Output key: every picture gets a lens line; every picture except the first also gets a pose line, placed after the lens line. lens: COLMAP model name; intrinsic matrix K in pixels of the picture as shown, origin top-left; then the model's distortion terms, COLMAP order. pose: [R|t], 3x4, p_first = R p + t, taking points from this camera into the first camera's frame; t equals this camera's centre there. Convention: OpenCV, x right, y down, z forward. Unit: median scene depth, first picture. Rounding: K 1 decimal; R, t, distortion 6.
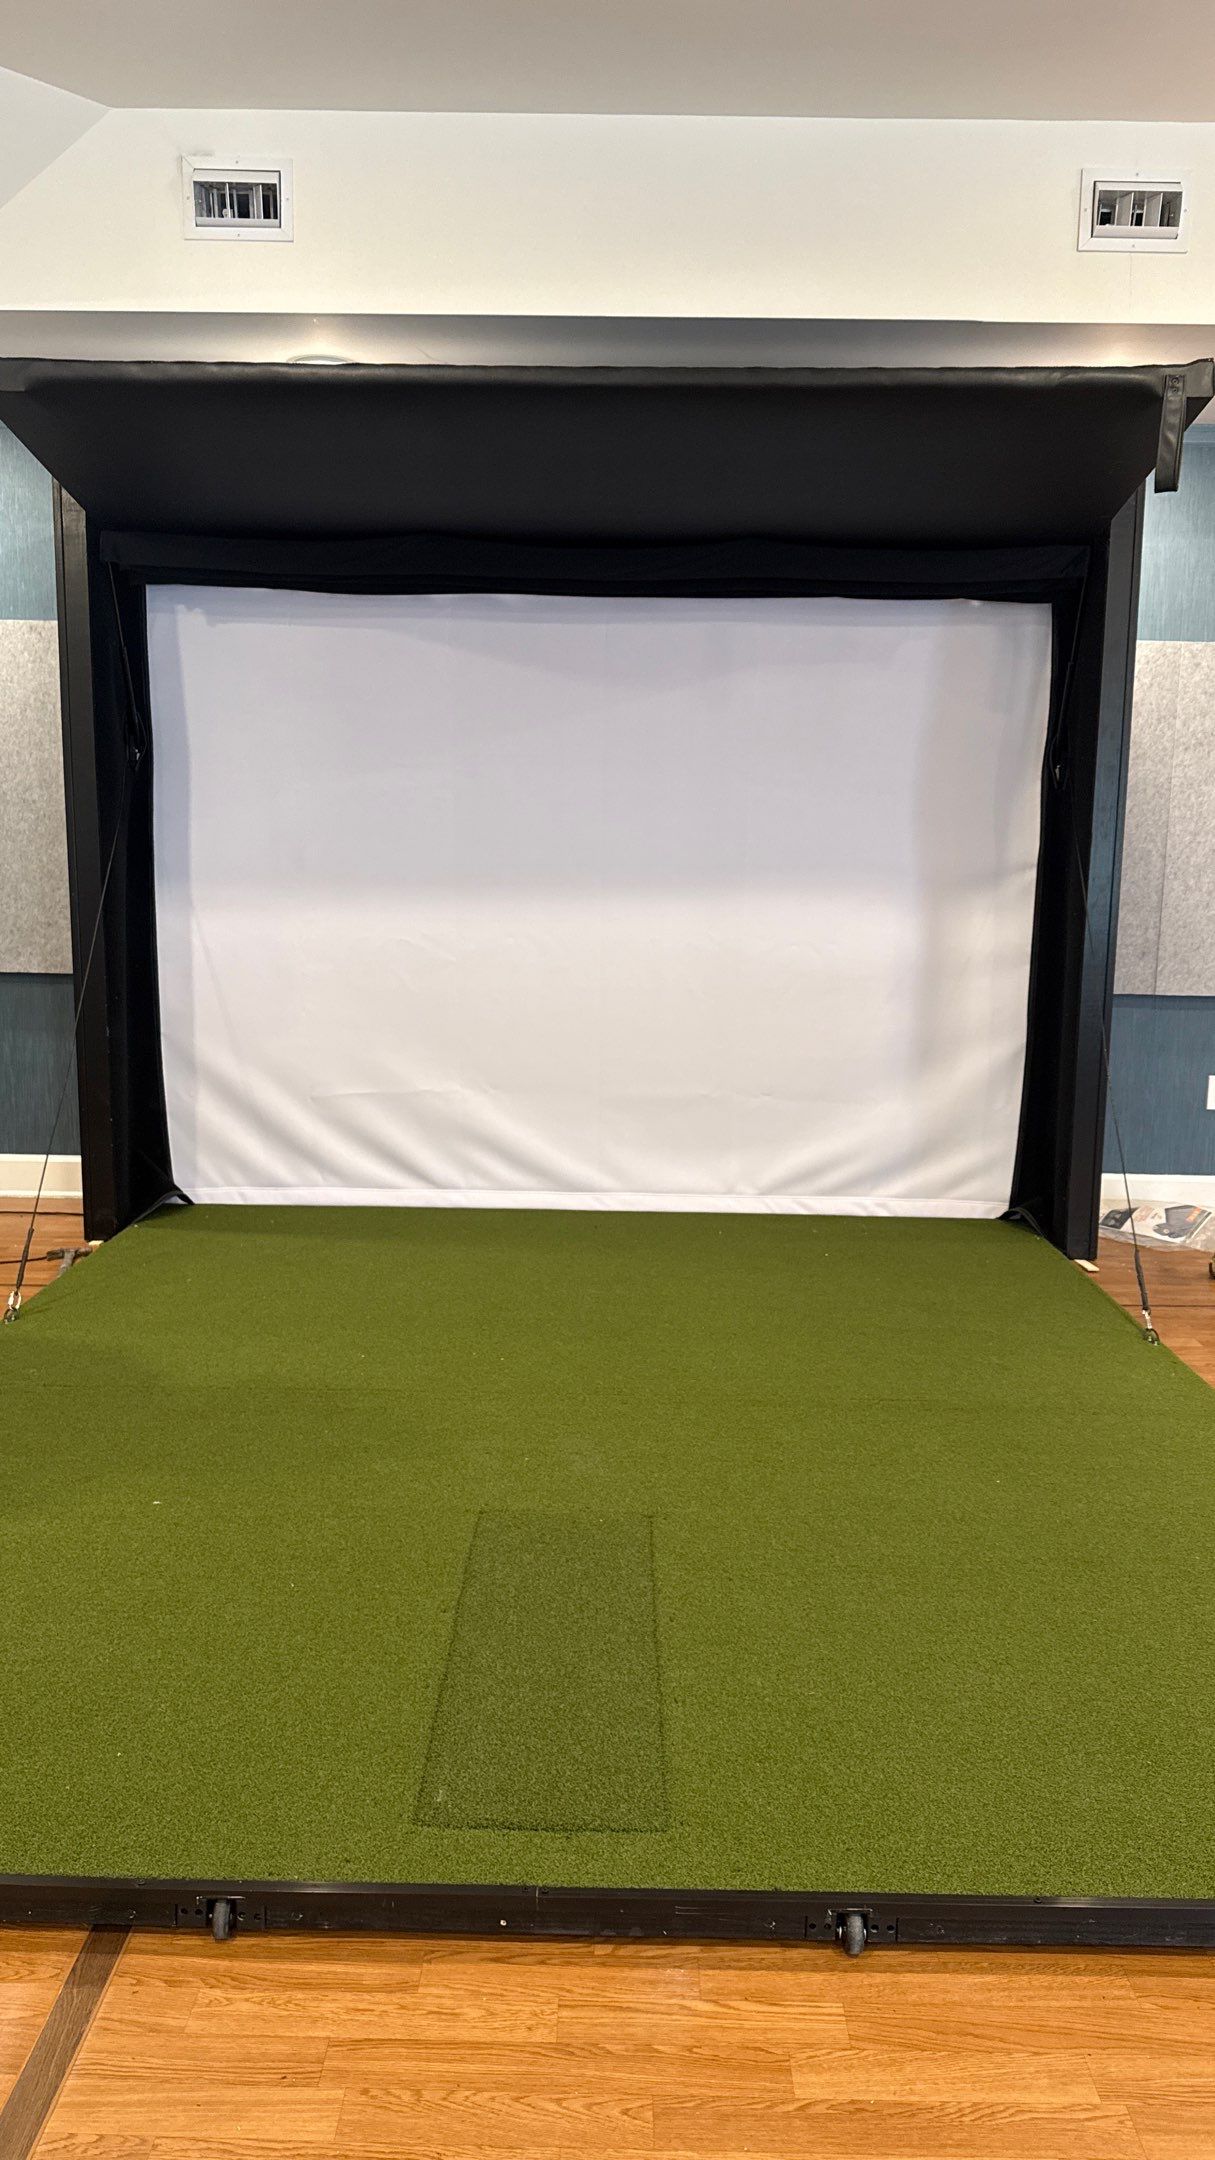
lens RADIAL K [[1538.2, 0, 620.2], [0, 1538.2, 1080.9], [0, 0, 1]] dist [0.050186, -0.060999]
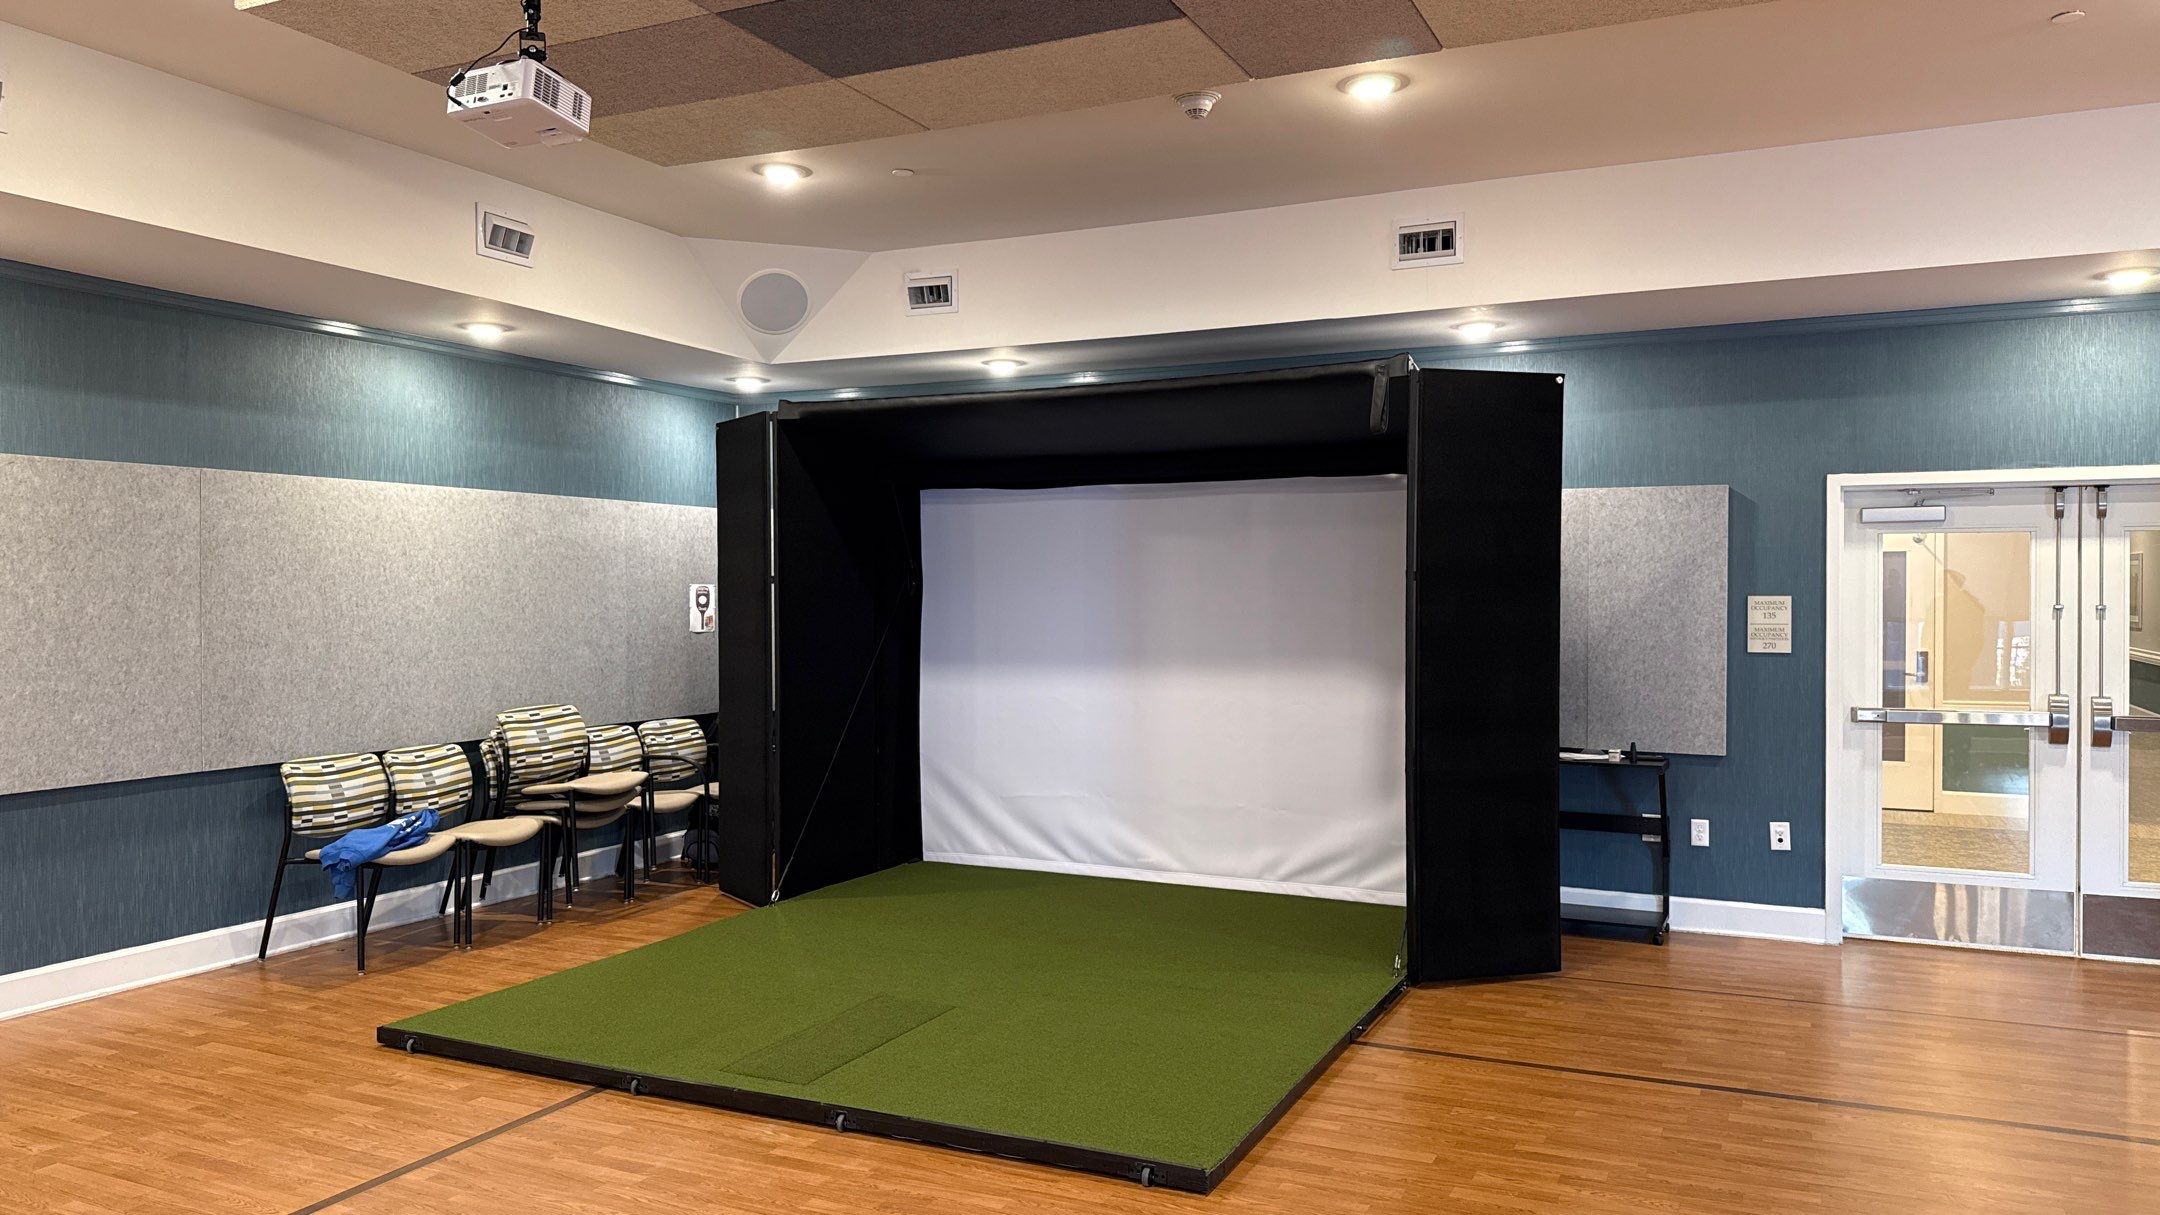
lens RADIAL K [[1538.2, 0, 1076.2], [0, 1538.2, 610.8], [0, 0, 1]] dist [0.050186, -0.060999]
pose [[0.902290, -0.010375, -0.431005, 0.677074], [-0.049517, 0.990601, -0.127508, 0.022402], [0.428277, 0.136391, 0.893295, -0.486416]]
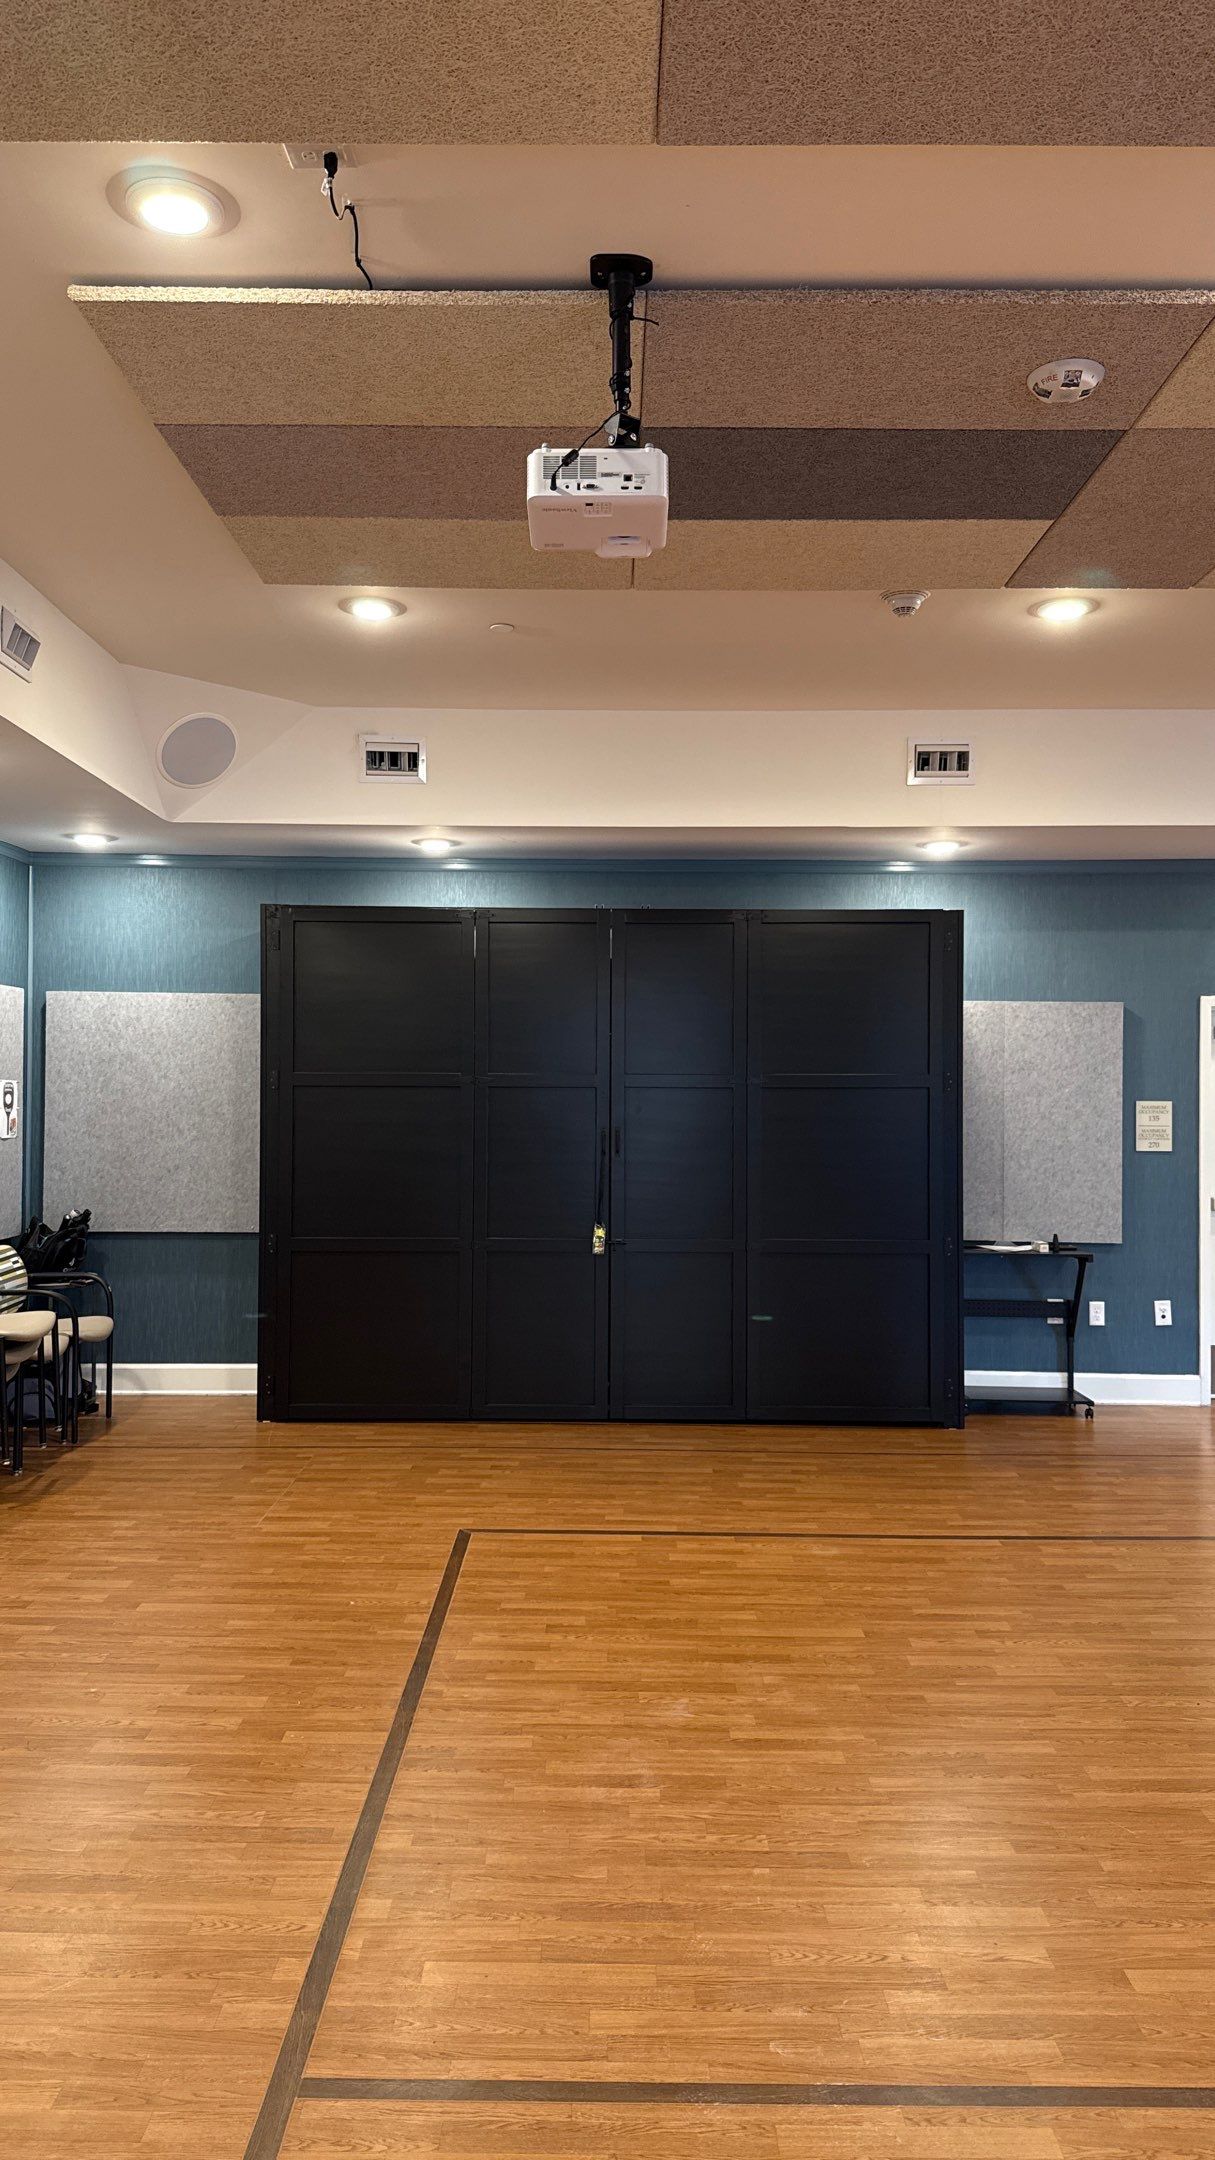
lens RADIAL K [[1538.2, 0, 606.4], [0, 1538.2, 1086.7], [0, 0, 1]] dist [0.050186, -0.060999]
pose [[0.999963, -0.008447, 0.001314, -0.025444], [0.008548, 0.988338, -0.152035, 0.021438], [-0.000015, 0.152041, 0.988374, -0.550716]]
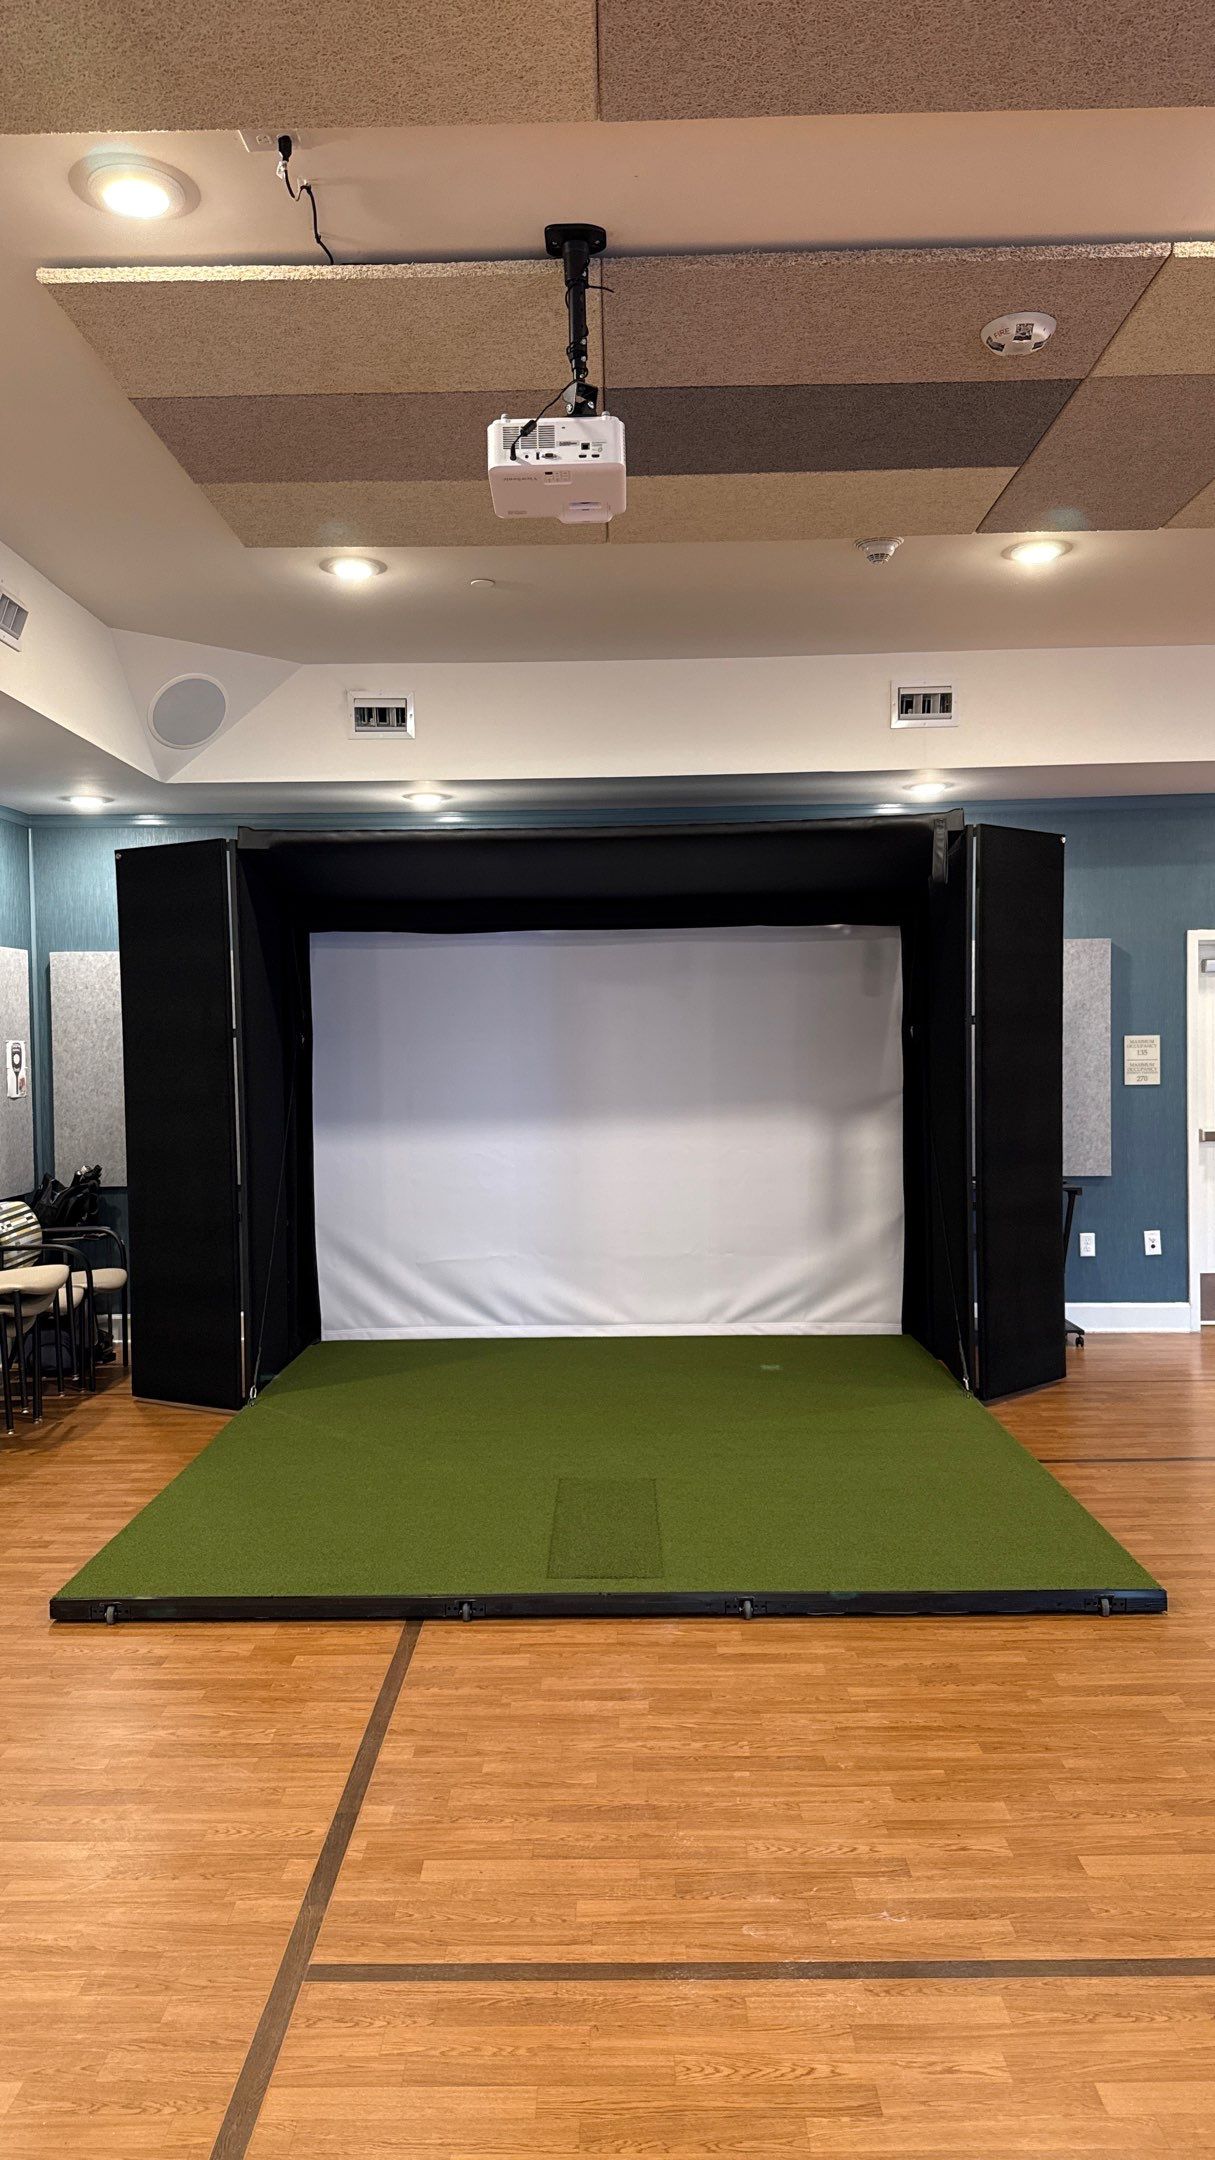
lens RADIAL K [[1538.2, 0, 606.6], [0, 1538.2, 1089.5], [0, 0, 1]] dist [0.050186, -0.060999]
pose [[0.999484, -0.031167, -0.007738, -0.005267], [0.030085, 0.993054, -0.113752, 0.022031], [0.011229, 0.113461, 0.993479, -0.583645]]
